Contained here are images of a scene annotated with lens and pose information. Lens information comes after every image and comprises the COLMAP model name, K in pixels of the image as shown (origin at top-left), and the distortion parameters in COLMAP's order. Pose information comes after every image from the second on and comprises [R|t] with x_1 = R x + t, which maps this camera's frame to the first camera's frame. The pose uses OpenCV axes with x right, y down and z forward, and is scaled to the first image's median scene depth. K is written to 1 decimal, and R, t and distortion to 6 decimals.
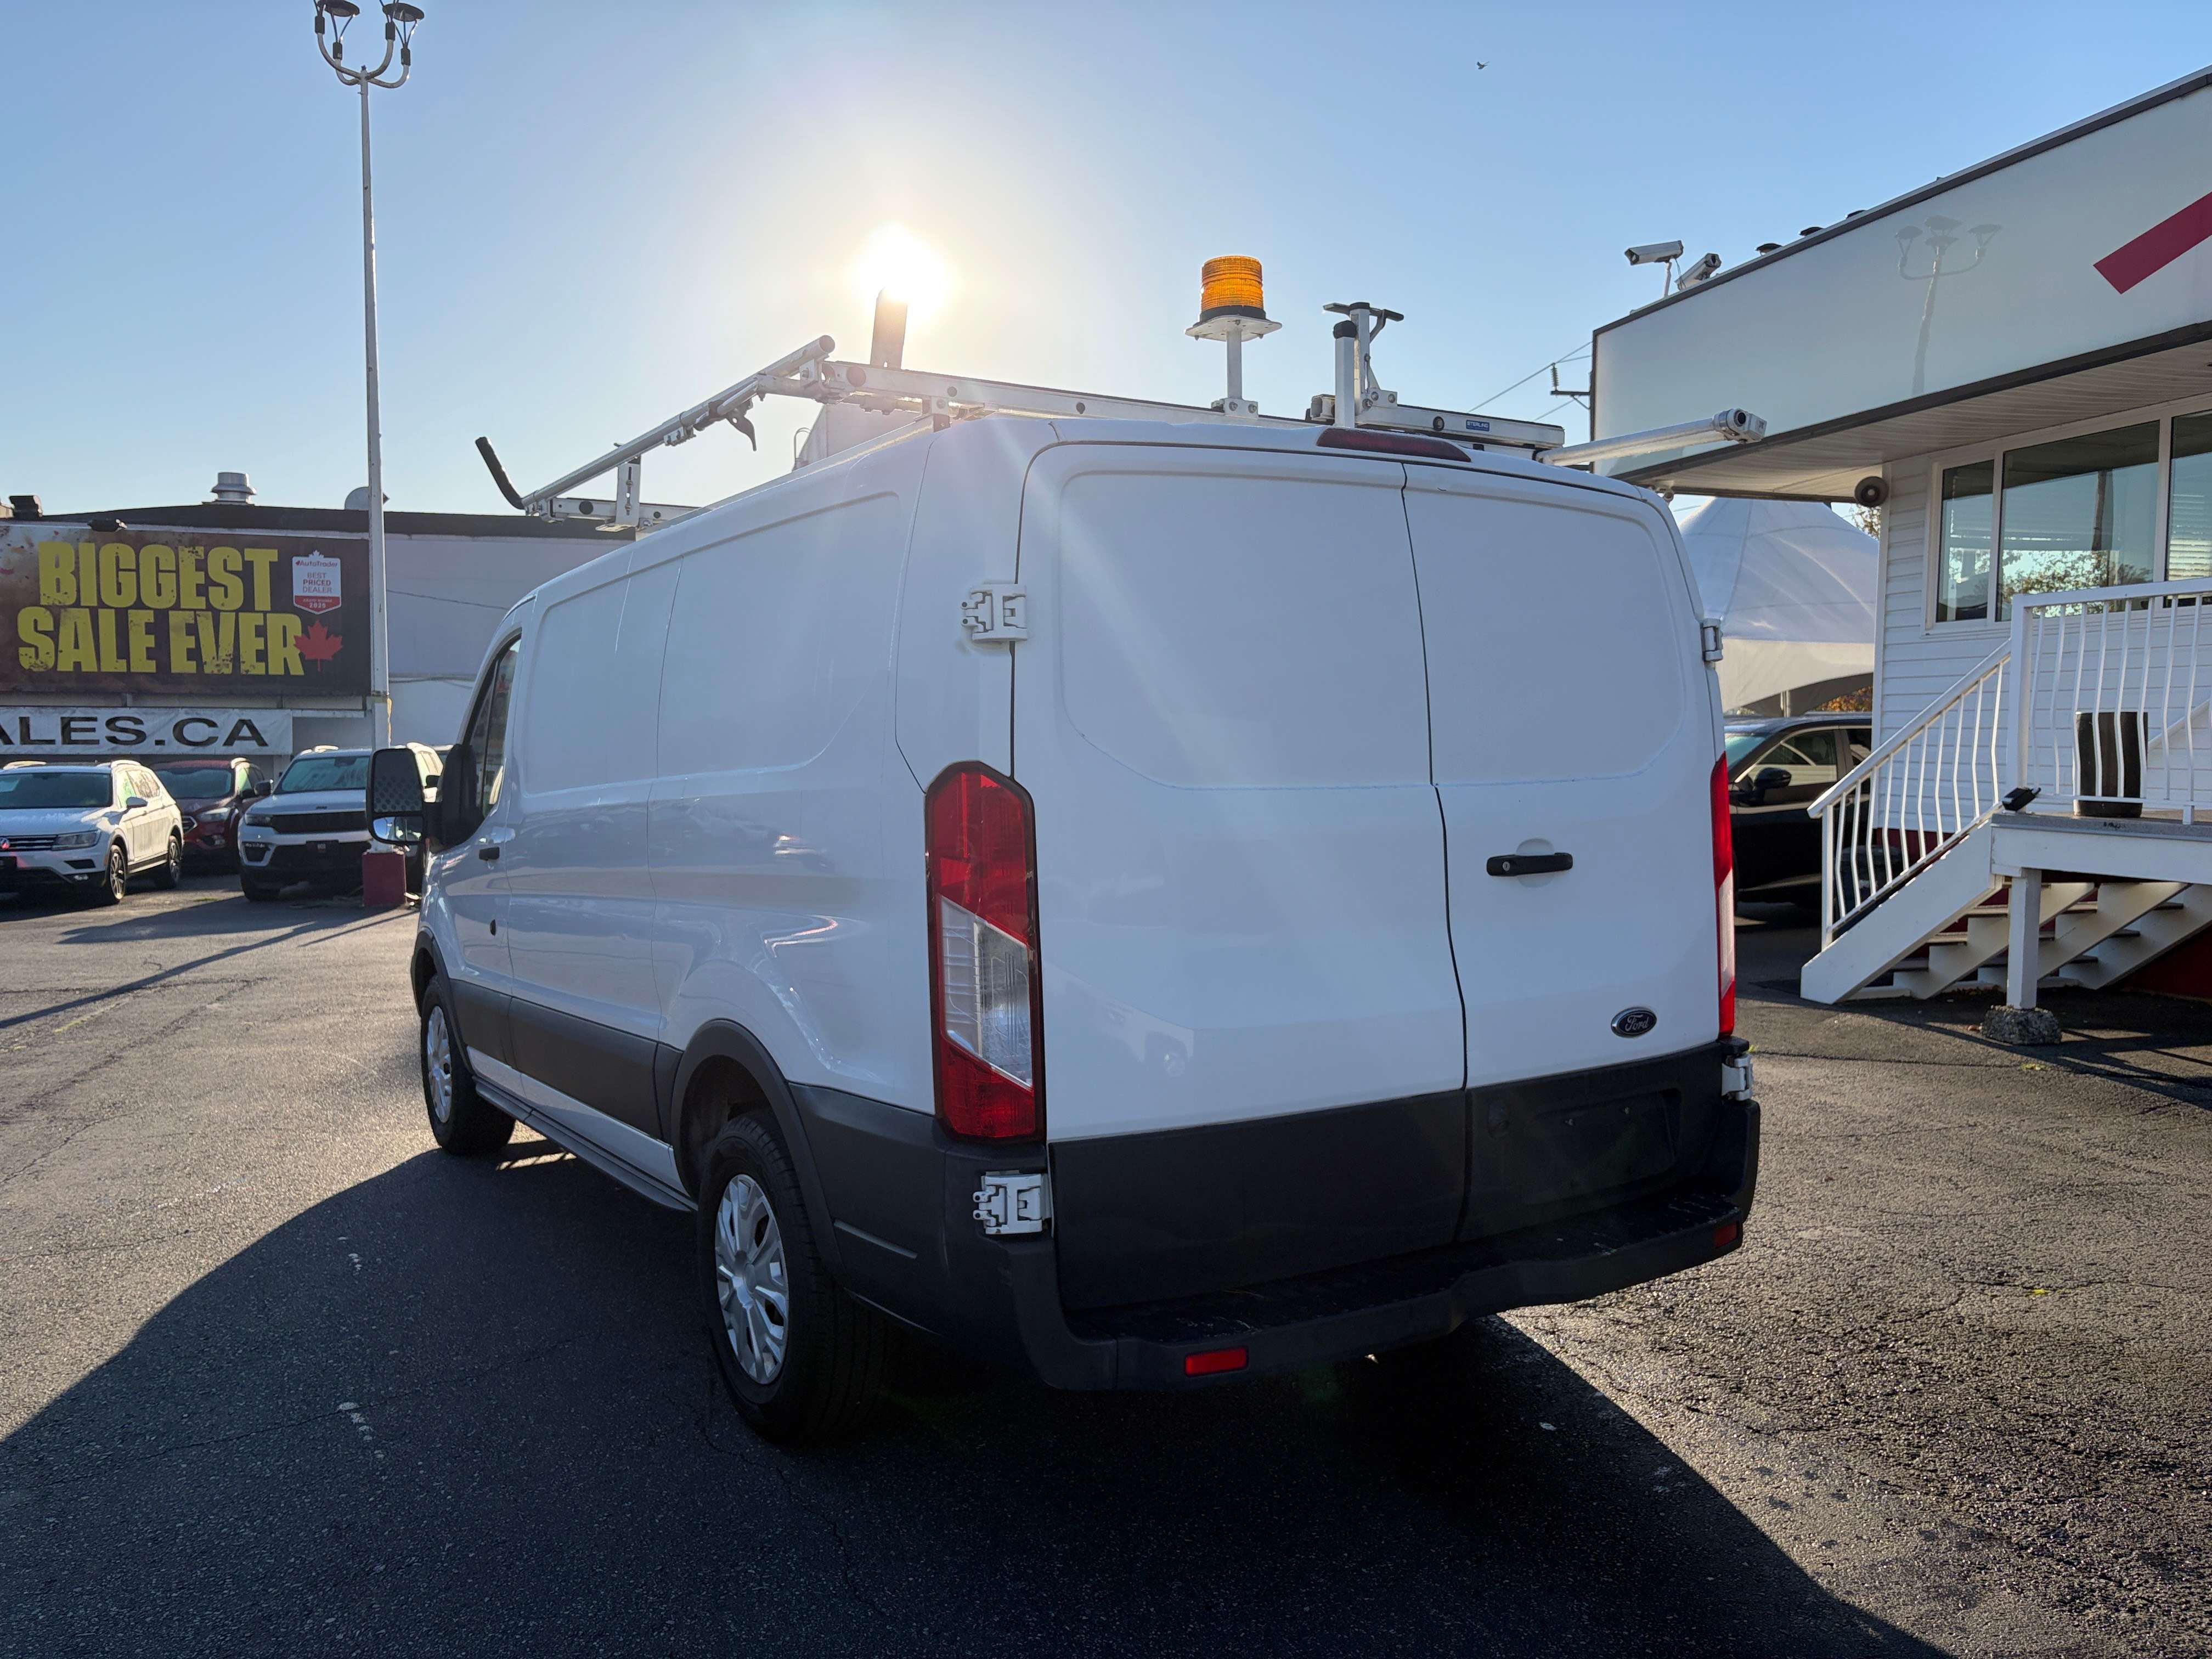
lens RADIAL K [[1739.0, 0, 1121.3], [0, 1739.0, 829.4], [0, 0, 1]] dist [0.041549, 0.000366]
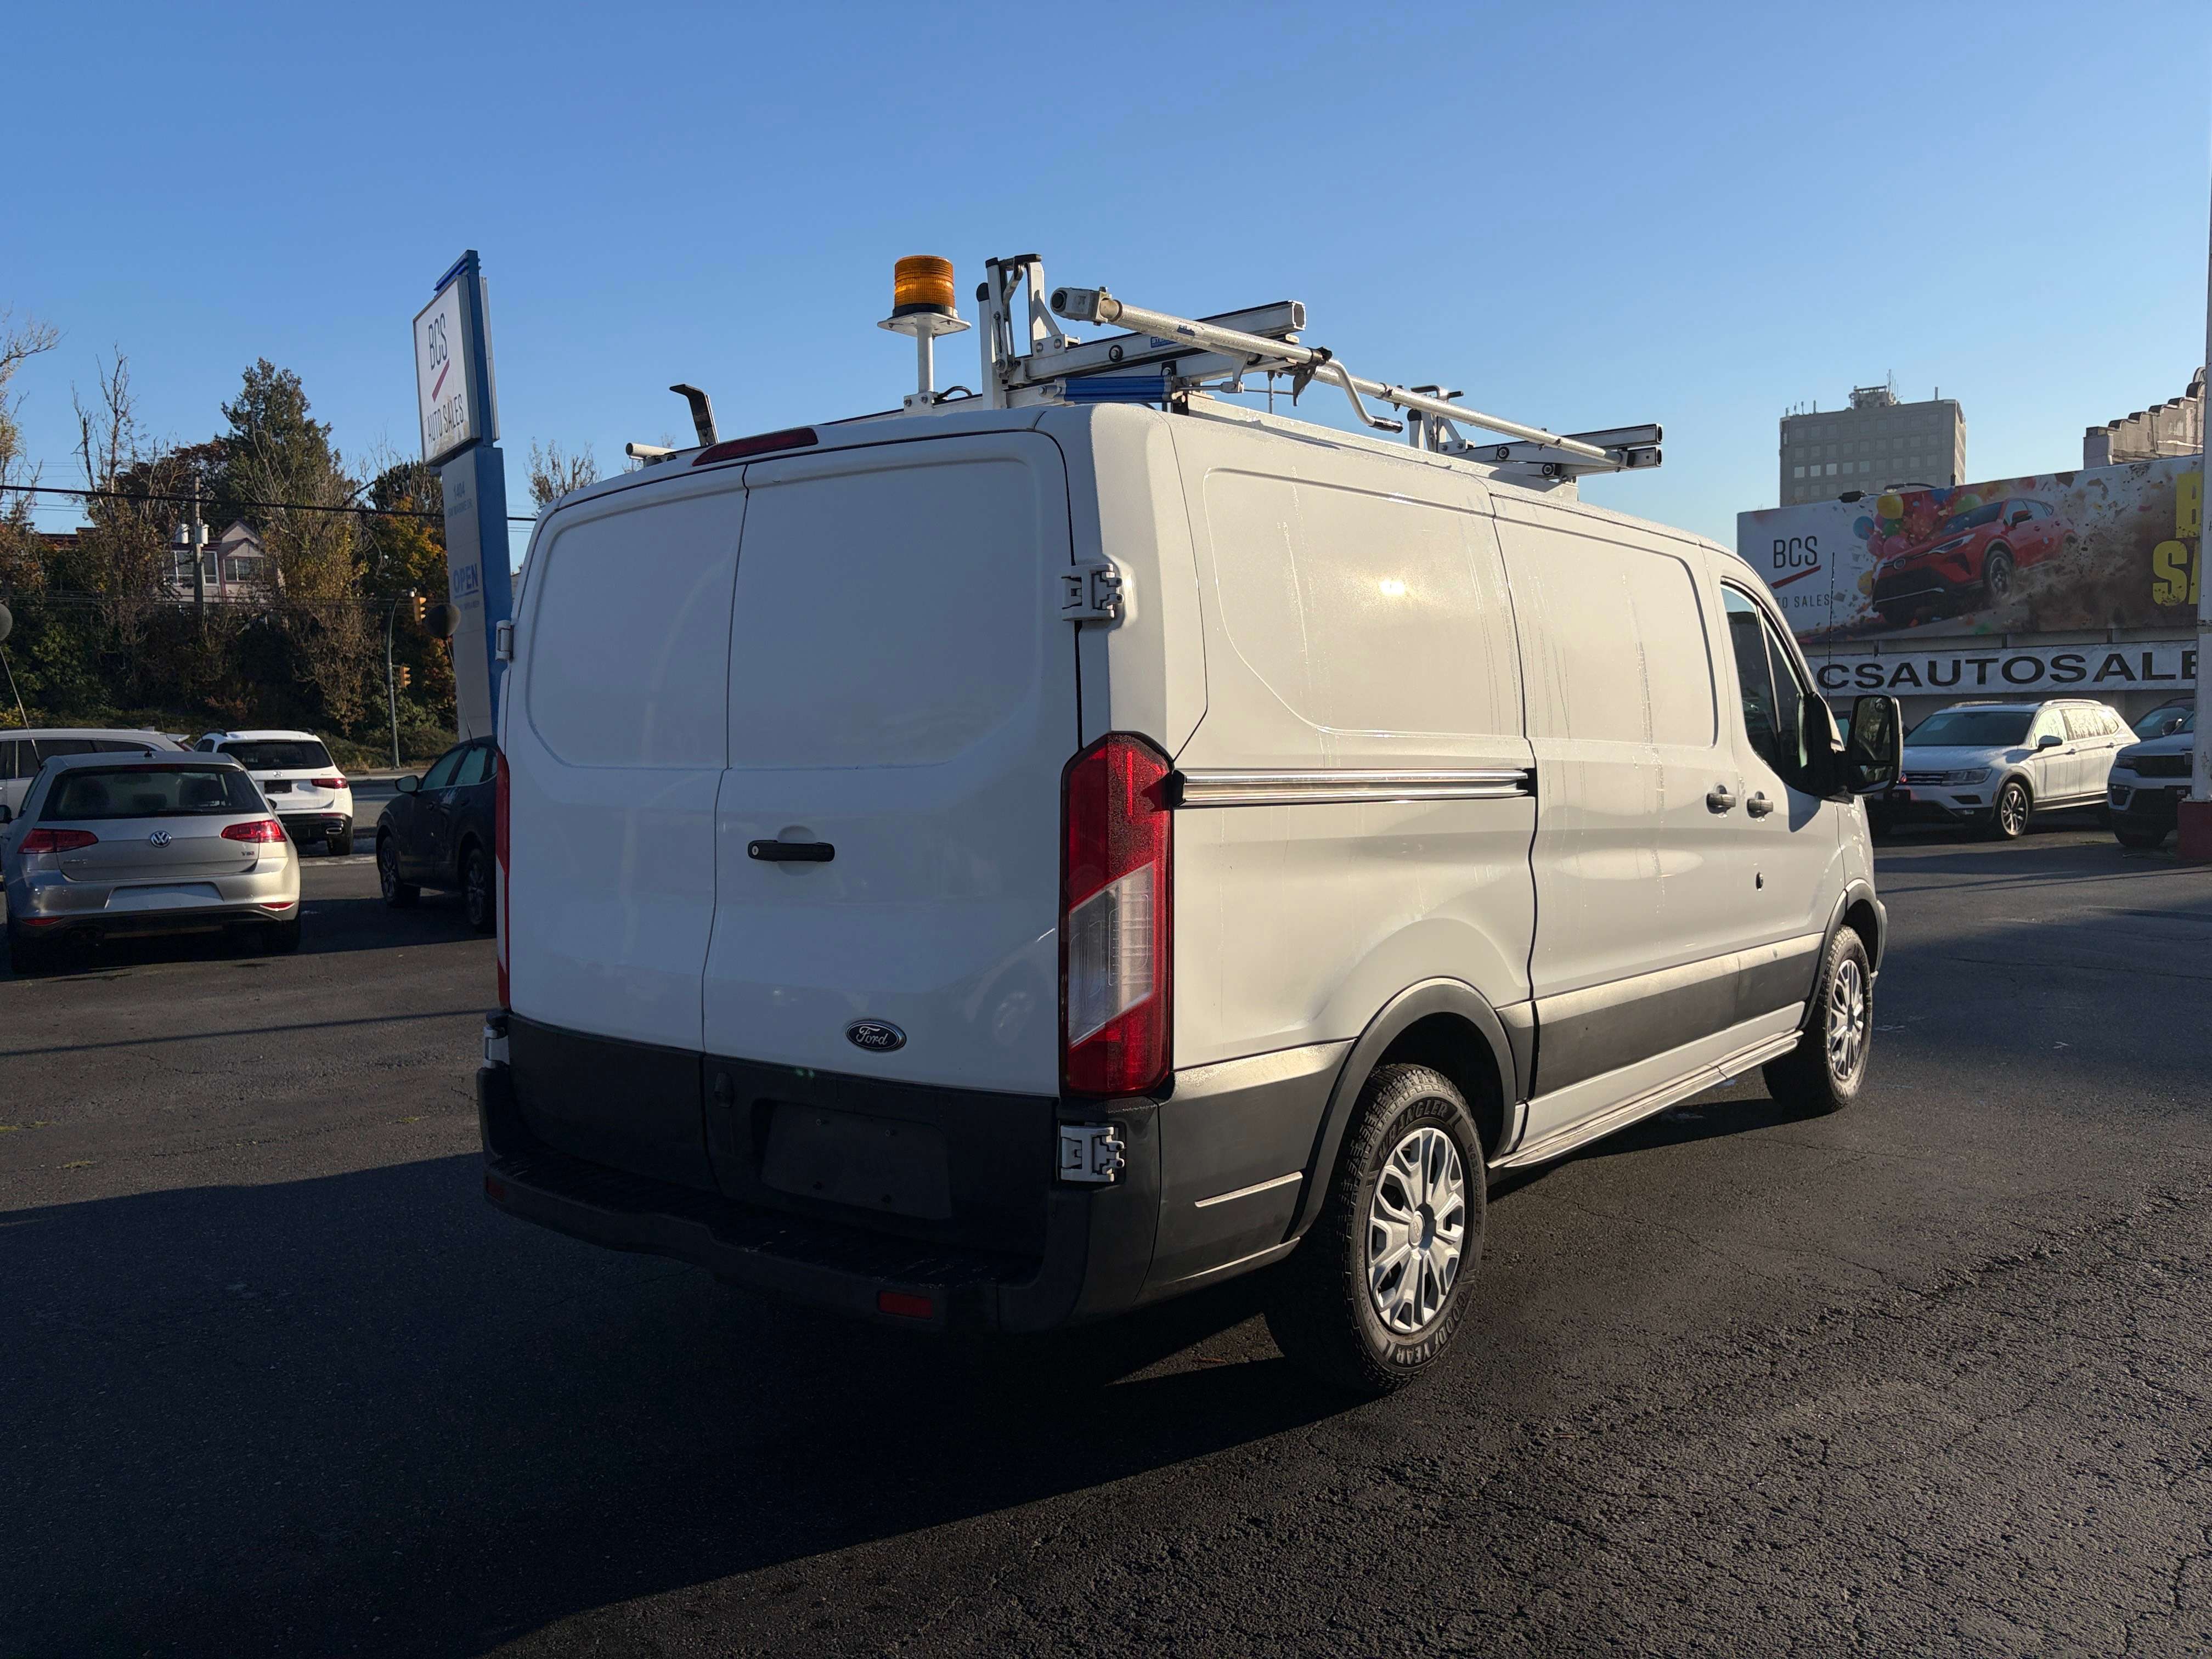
lens RADIAL K [[1743.2, 0, 1098.2], [0, 1743.2, 832.8], [0, 0, 1]] dist [0.092852, -0.075604]
pose [[0.282614, 0.064297, -0.957076, 1.094018], [-0.023143, 0.997918, 0.060207, -0.048165], [0.958954, 0.005134, 0.283514, 0.784077]]
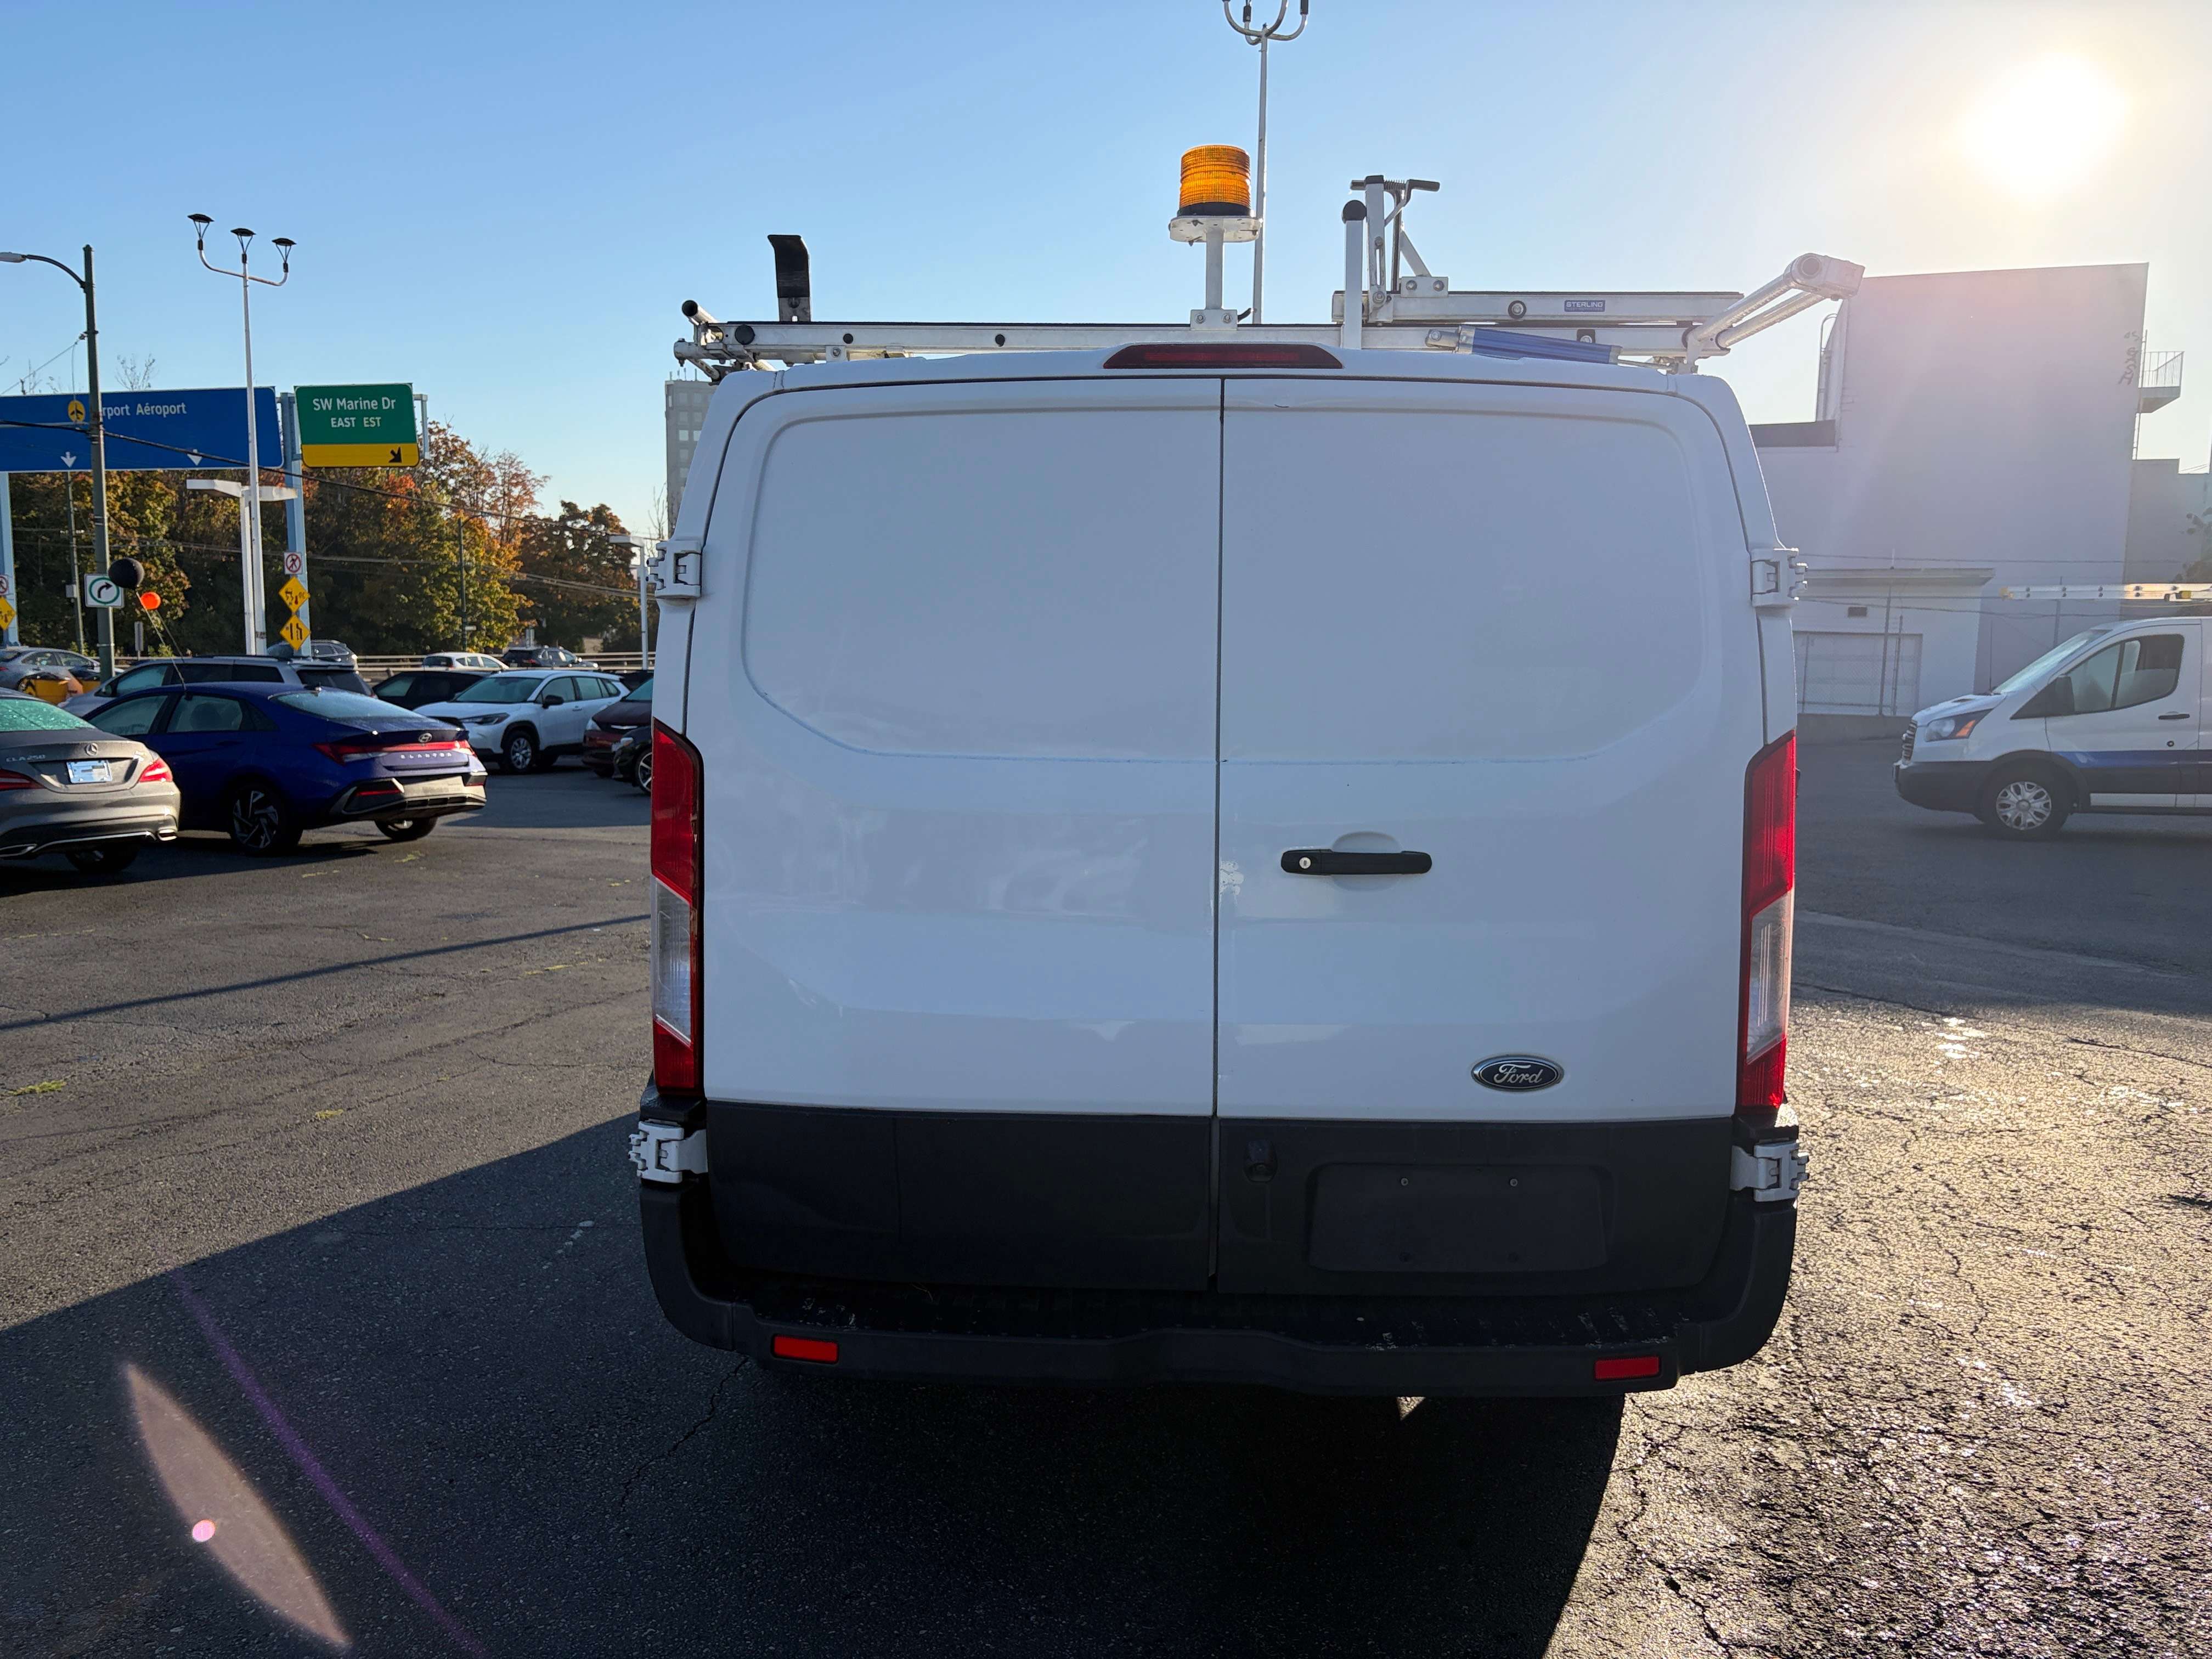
lens RADIAL K [[1739.0, 0, 1121.3], [0, 1739.0, 829.4], [0, 0, 1]] dist [0.041549, 0.000366]
pose [[0.820082, 0.073734, -0.567476, 0.536672], [-0.044425, 0.996875, 0.065326, -0.039097], [0.570520, -0.028363, 0.820794, 0.234352]]
